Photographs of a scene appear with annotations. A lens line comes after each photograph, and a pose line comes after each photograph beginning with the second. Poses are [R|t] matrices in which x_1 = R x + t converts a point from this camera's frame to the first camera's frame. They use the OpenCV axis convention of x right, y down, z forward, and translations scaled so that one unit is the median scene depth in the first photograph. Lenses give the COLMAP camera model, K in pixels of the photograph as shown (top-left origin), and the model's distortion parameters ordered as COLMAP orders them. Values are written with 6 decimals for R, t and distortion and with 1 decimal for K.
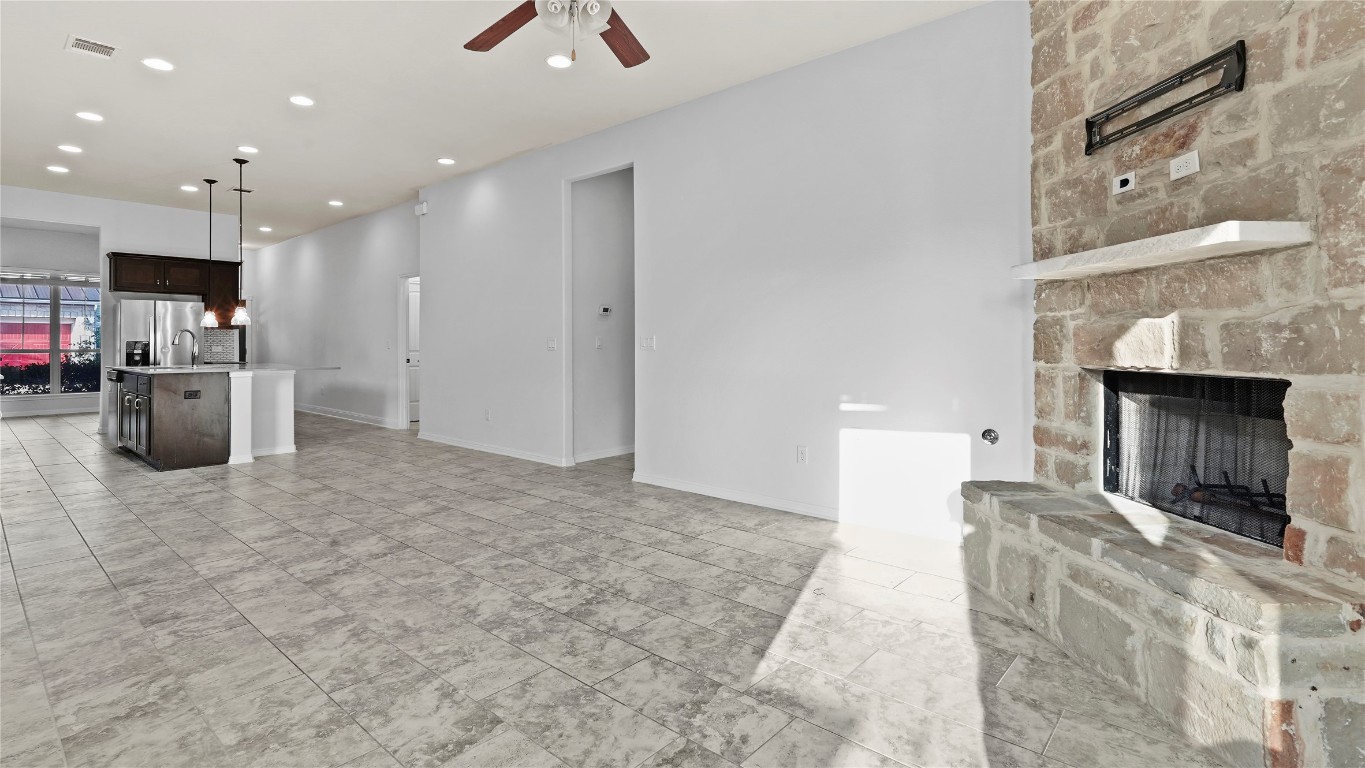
lens RADIAL K [[631.7, 0, 679.1], [0, 631.7, 340.8], [0, 0, 1]] dist [-0.000387, 0.000219]
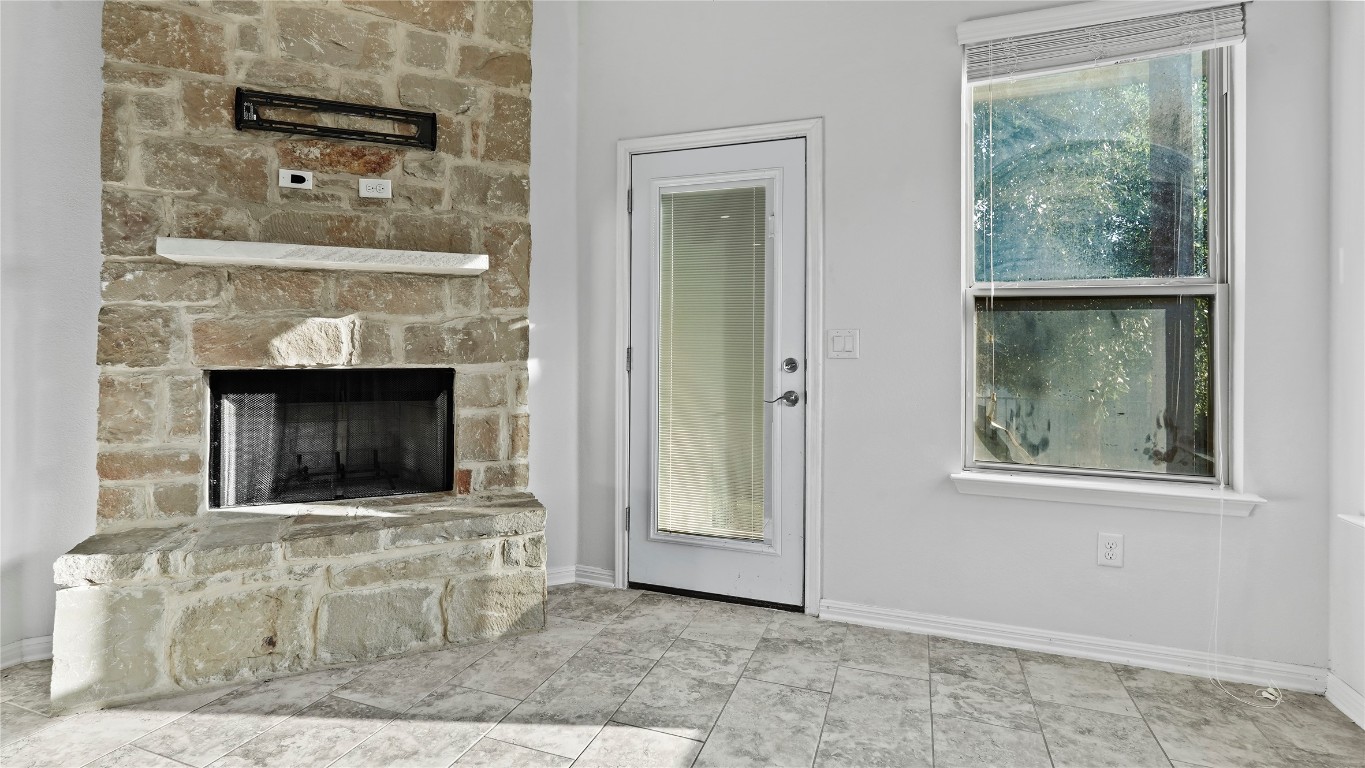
lens RADIAL K [[623.9, 0, 680.8], [0, 623.9, 332.7], [0, 0, 1]] dist [-0.002147, 0.000195]
pose [[-0.319554, 0.013991, 0.947465, -0.454655], [-0.010058, 0.999785, -0.018155, 0.001999], [-0.947515, -0.015331, -0.319344, 0.827286]]
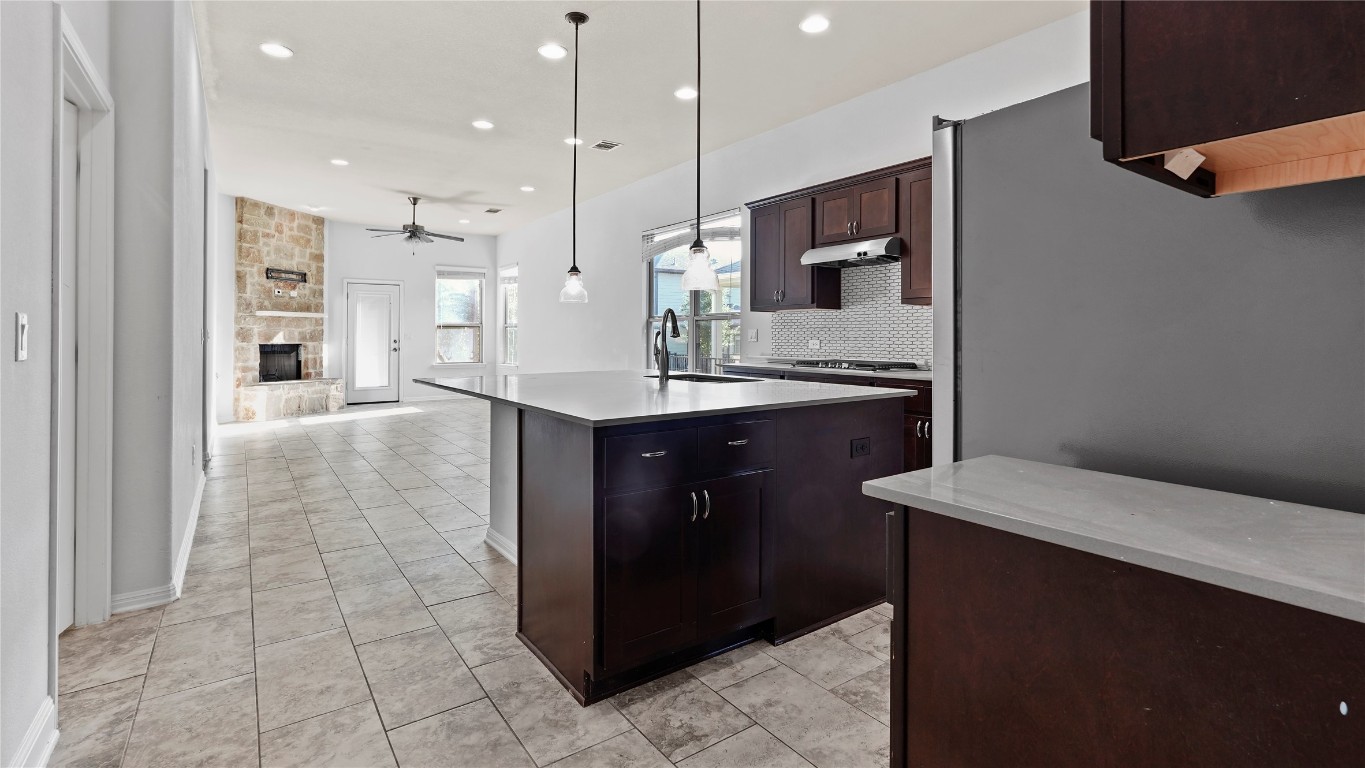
lens RADIAL K [[623.9, 0, 680.8], [0, 623.9, 332.7], [0, 0, 1]] dist [-0.002147, 0.000195]
pose [[-0.971576, 0.001694, 0.236720, -2.660298], [-0.000635, 0.999952, -0.009765, 0.018353], [-0.236725, -0.009638, -0.971529, 4.386876]]
